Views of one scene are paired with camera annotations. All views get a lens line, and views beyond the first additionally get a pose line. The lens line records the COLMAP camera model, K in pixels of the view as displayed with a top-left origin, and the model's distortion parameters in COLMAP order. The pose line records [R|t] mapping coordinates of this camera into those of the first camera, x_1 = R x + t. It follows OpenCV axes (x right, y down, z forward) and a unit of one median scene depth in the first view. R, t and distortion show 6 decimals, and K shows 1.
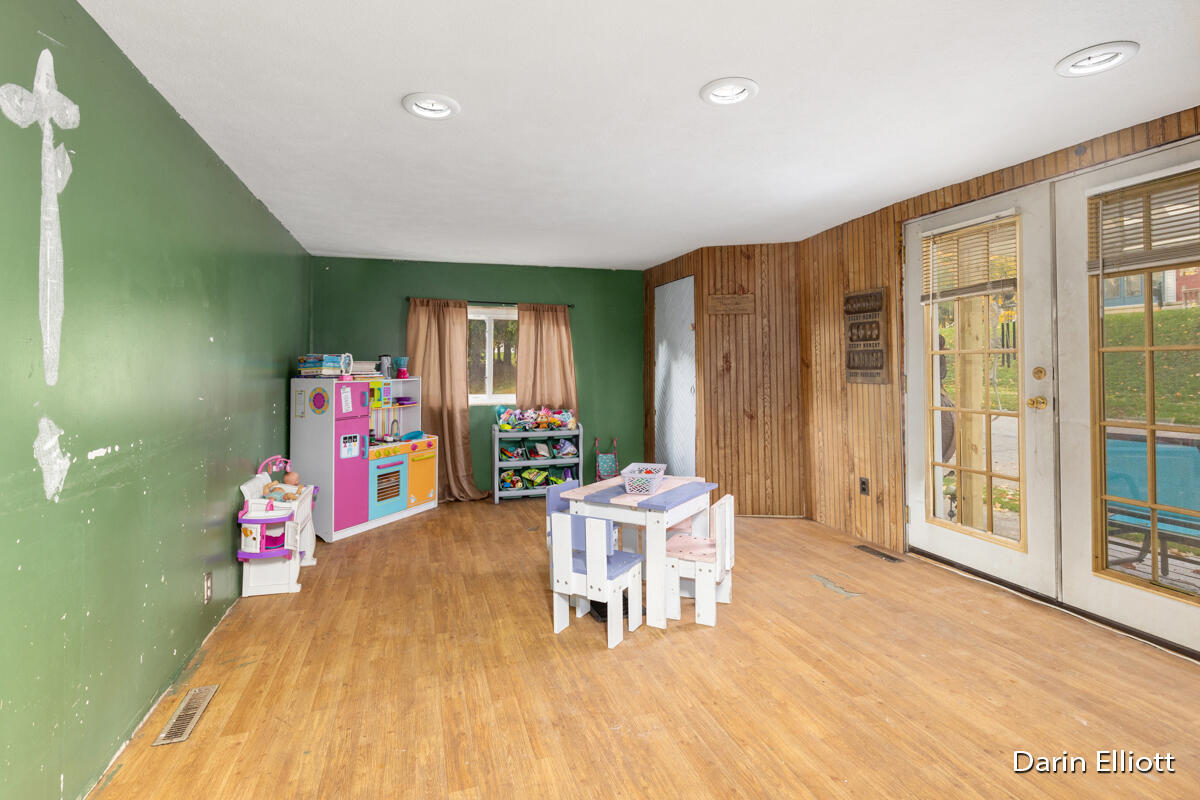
lens RADIAL K [[596.4, 0, 598.9], [0, 596.4, 362.9], [0, 0, 1]] dist [0.000788, -0.000281]
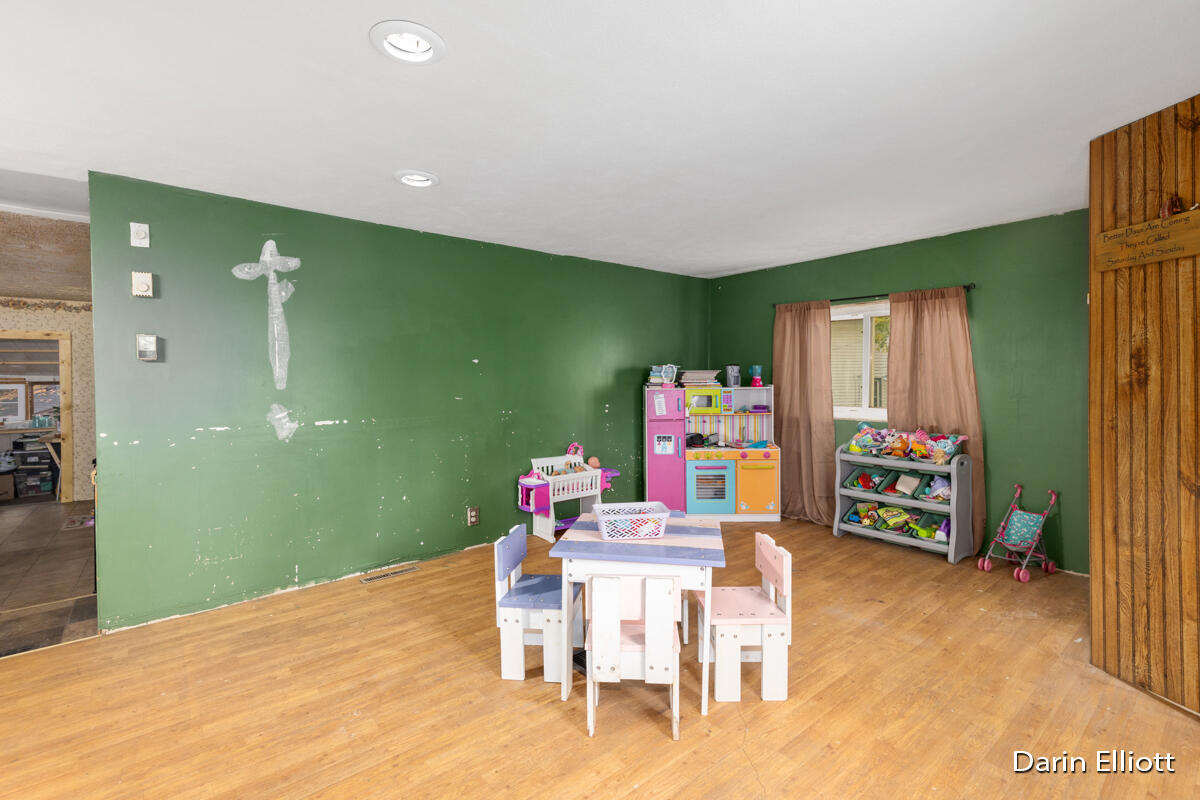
lens RADIAL K [[549.3, 0, 604.8], [0, 549.3, 386.9], [0, 0, 1]] dist [0.007955, -0.000075]
pose [[0.366920, 0.020860, -0.930019, 0.526065], [0.014751, 0.999492, 0.028238, -0.004693], [0.930136, -0.024080, 0.366426, 0.498256]]
